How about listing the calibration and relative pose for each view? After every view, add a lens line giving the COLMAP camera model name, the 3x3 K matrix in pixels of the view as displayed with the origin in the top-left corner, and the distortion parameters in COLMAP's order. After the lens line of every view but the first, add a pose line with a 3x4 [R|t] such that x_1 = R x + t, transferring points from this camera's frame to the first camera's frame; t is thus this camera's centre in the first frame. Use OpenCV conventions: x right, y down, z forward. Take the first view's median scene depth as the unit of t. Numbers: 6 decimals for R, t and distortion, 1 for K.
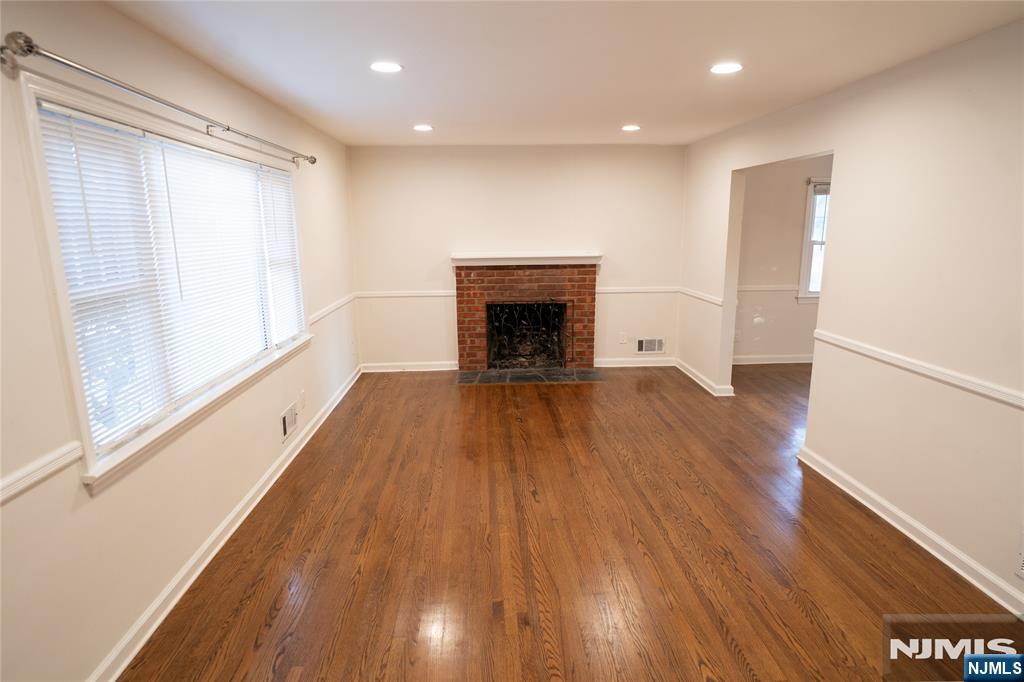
lens RADIAL K [[552.6, 0, 510.2], [0, 552.6, 343.5], [0, 0, 1]] dist [0.001692, 0.001021]
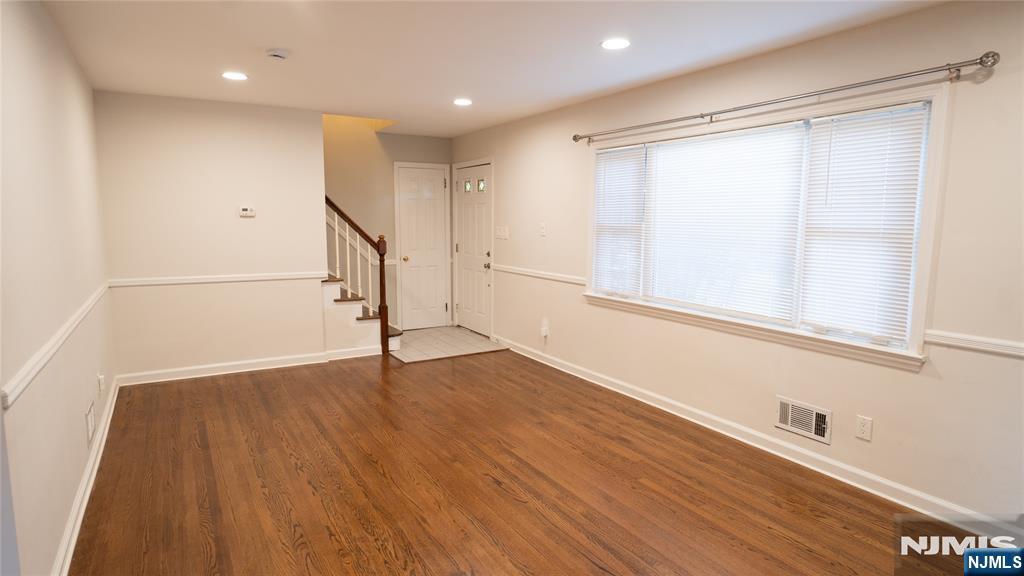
lens RADIAL K [[566.3, 0, 511.3], [0, 566.3, 291.0], [0, 0, 1]] dist [0.001792, 0.000230]
pose [[-0.878503, 0.065777, -0.473188, 0.463607], [-0.097714, 0.944797, 0.312747, -0.328145], [0.467638, 0.320987, -0.823579, 1.768242]]
